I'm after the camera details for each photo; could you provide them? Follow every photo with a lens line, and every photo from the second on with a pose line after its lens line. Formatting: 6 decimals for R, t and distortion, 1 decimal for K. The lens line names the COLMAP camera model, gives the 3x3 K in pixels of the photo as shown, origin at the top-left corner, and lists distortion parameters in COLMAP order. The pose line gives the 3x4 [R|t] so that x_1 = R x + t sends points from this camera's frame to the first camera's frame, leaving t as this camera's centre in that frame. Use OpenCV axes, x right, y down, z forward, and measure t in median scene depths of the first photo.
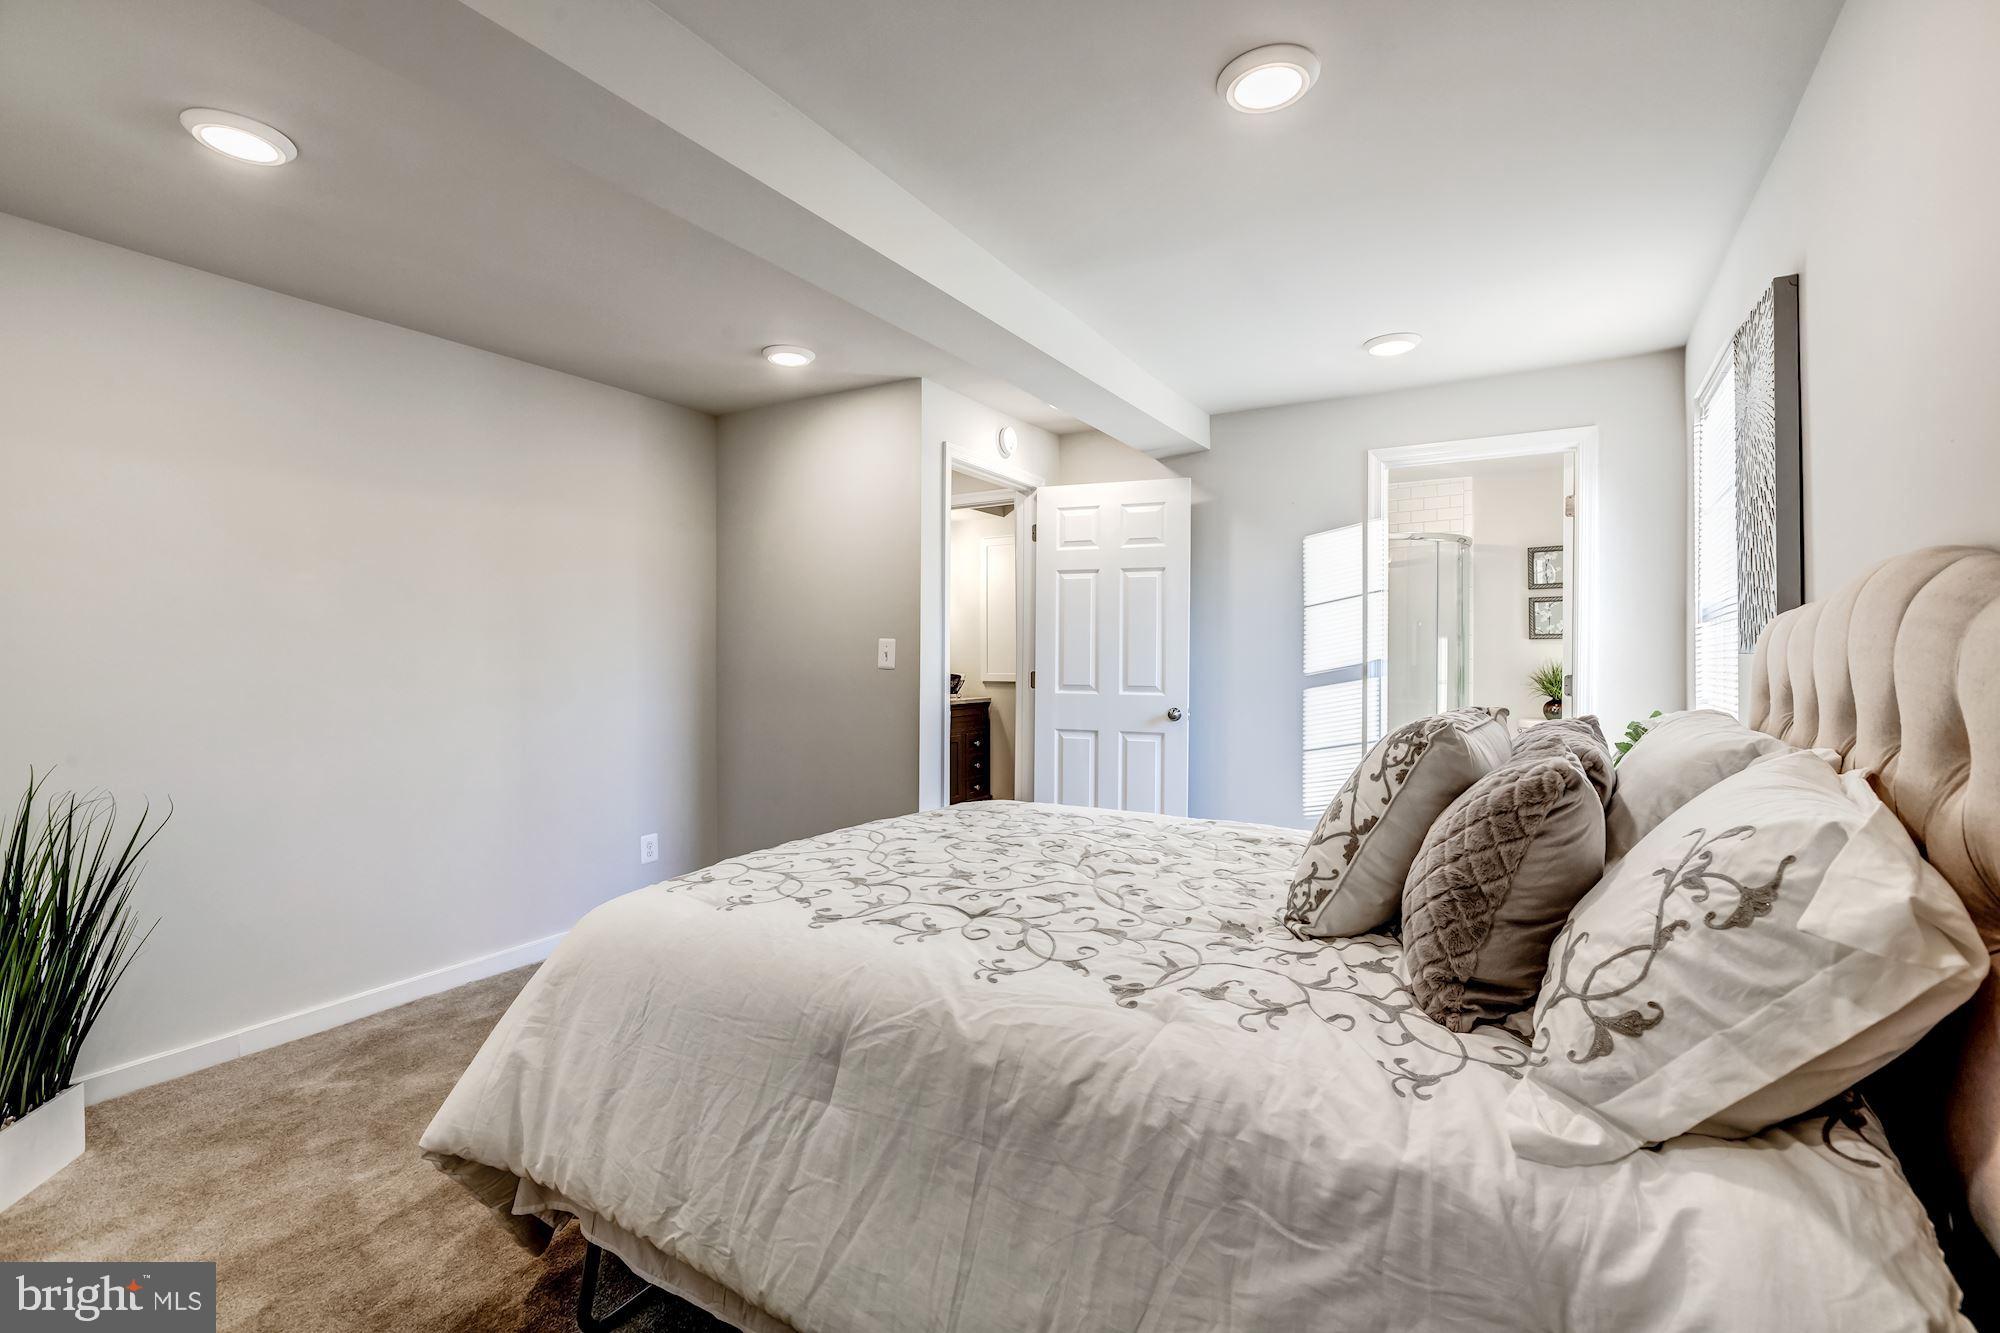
lens RADIAL K [[897.0, 0, 1009.4], [0, 897.0, 664.3], [0, 0, 1]] dist [0.005136, -0.000239]
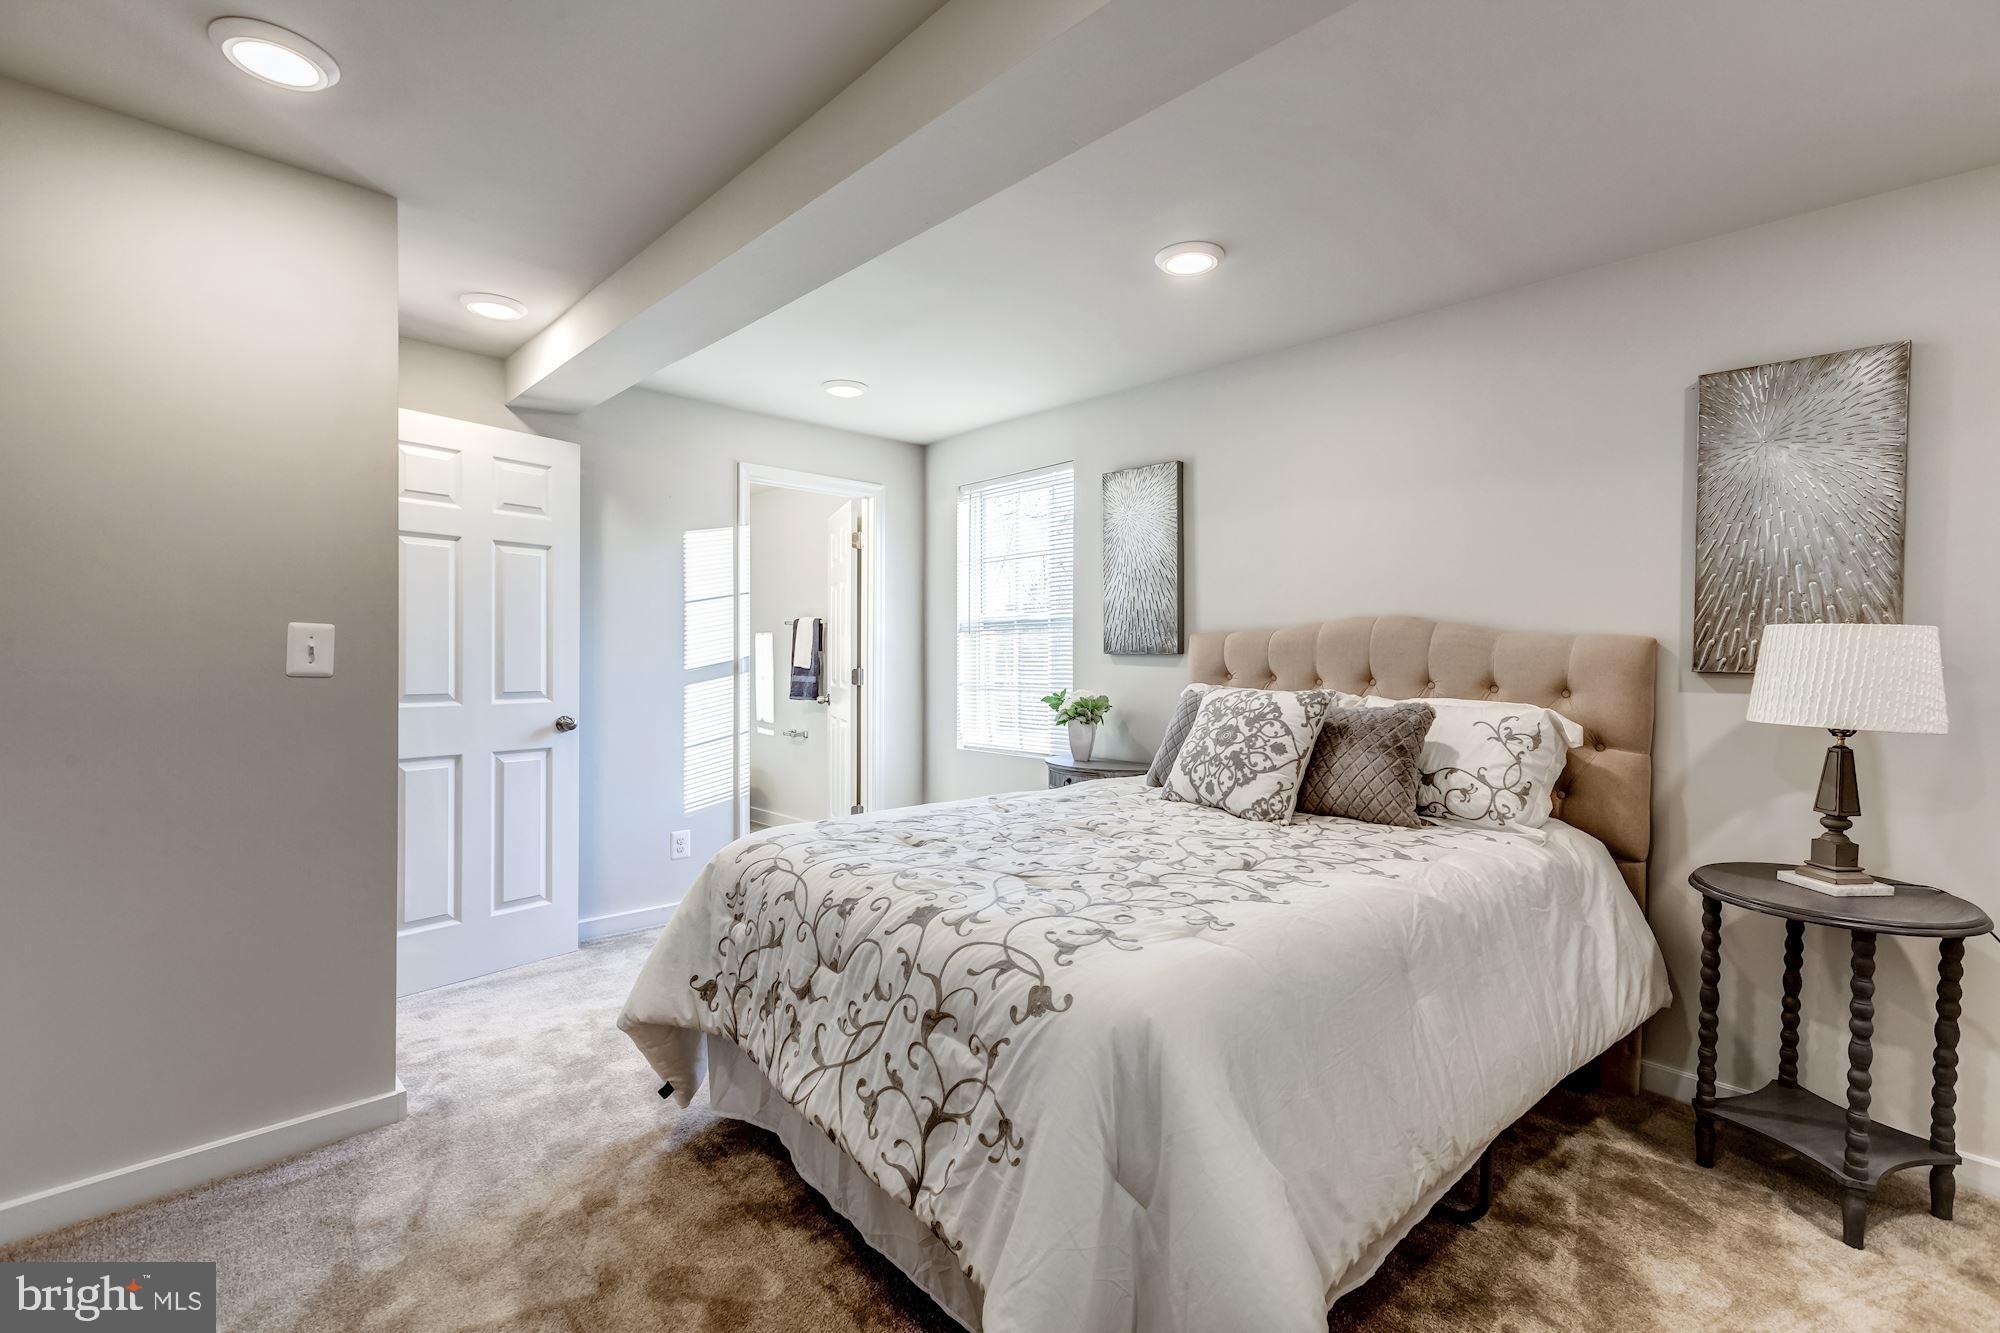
lens RADIAL K [[897.0, 0, 1004.6], [0, 897.0, 658.7], [0, 0, 1]] dist [0.005136, -0.000239]
pose [[0.259889, -0.006111, 0.965619, -0.546905], [0.005618, 0.999973, 0.004816, -0.006257], [-0.965622, 0.004174, 0.259916, 0.419944]]
